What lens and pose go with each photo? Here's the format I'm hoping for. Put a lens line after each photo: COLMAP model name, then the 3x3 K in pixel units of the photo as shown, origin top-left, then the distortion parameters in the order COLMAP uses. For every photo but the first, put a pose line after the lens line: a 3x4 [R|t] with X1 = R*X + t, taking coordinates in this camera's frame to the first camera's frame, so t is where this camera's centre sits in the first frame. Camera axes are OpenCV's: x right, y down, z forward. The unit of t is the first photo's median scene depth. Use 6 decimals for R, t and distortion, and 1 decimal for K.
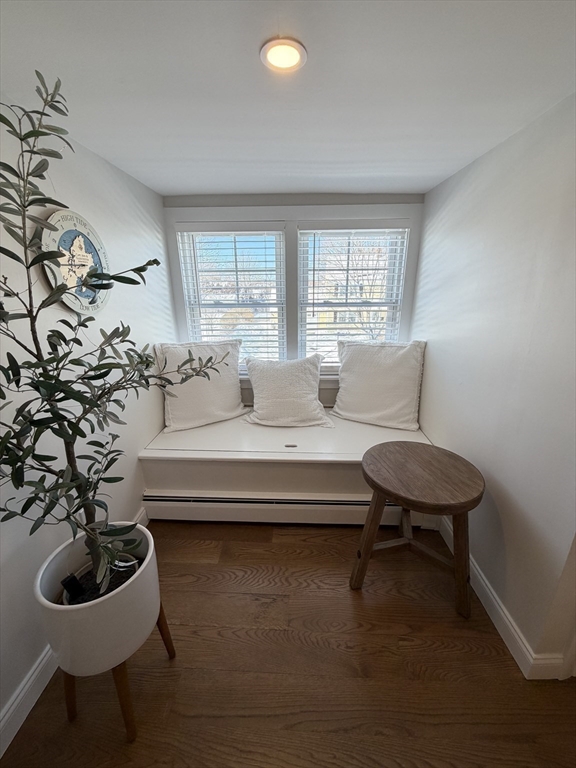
lens RADIAL K [[305.8, 0, 288.3], [0, 305.8, 382.0], [0, 0, 1]] dist [-0.000995, 0.000065]
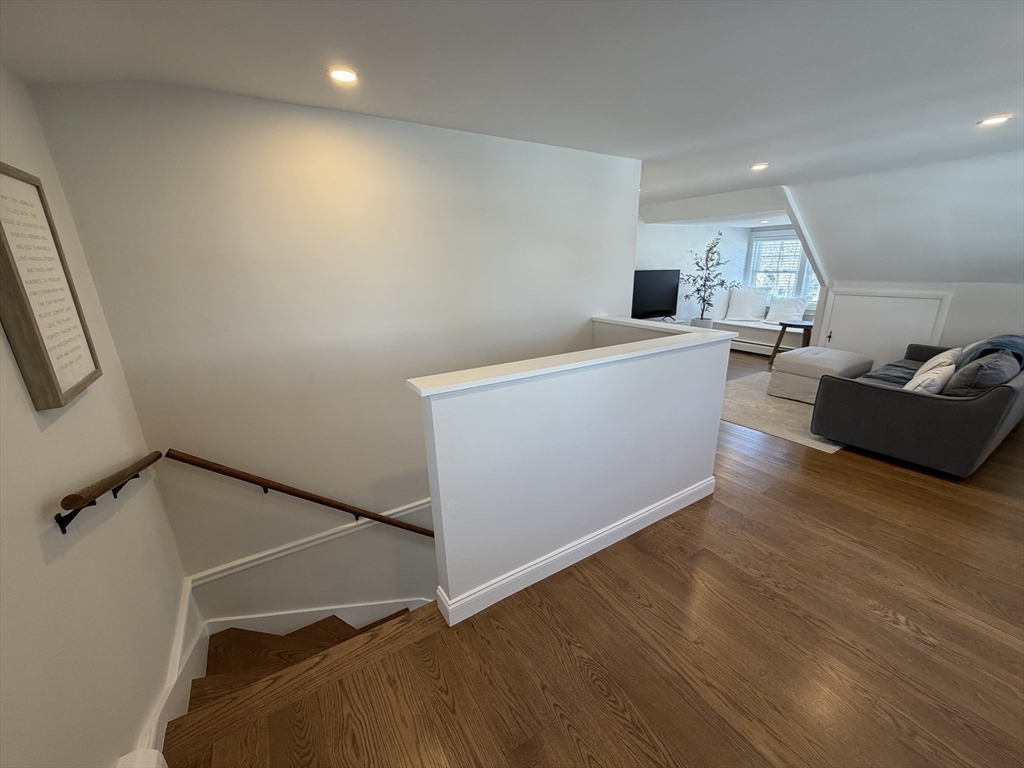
lens RADIAL K [[407.7, 0, 512.9], [0, 407.7, 383.2], [0, 0, 1]] dist [-0.000995, 0.000065]
pose [[0.567099, 0.228843, -0.791220, 1.307635], [-0.236179, 0.965468, 0.109962, 0.663705], [0.789061, 0.124511, 0.601564, -2.218990]]
